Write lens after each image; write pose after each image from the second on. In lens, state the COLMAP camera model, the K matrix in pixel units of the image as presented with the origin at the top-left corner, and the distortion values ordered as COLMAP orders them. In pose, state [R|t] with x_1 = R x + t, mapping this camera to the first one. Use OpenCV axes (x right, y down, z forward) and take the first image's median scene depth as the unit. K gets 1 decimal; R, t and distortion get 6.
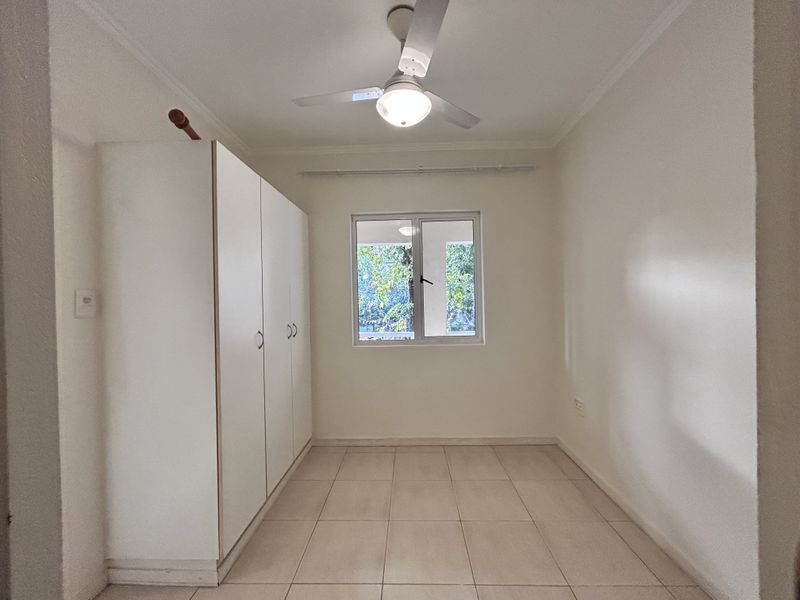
lens RADIAL K [[320.5, 0, 399.4], [0, 320.5, 302.0], [0, 0, 1]] dist [0.000171, -0.000040]
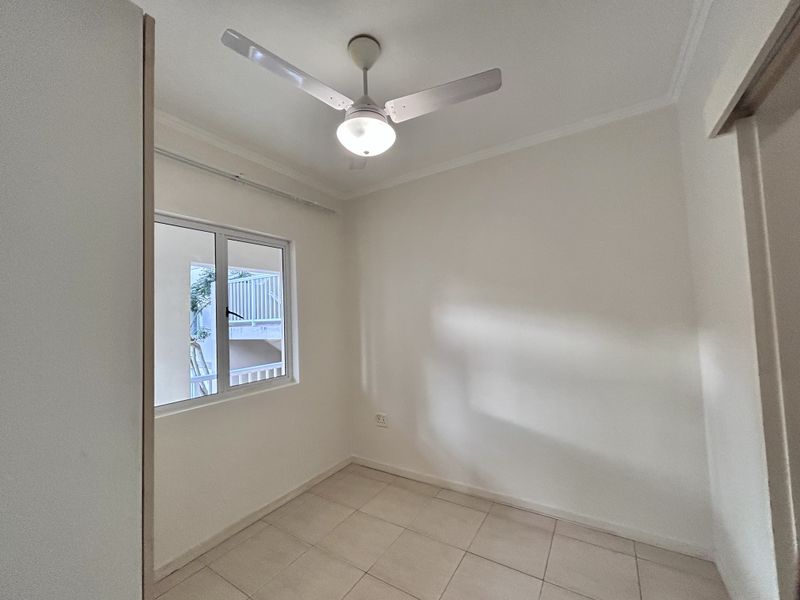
lens RADIAL K [[330.7, 0, 400.0], [0, 330.7, 300.0], [0, 0, 1]] dist [-0.001280, 0.000026]
pose [[0.504579, 0.039484, 0.862462, -0.433378], [0.030806, 0.997494, -0.063688, -0.038734], [-0.862816, 0.058705, 0.502098, 0.250310]]
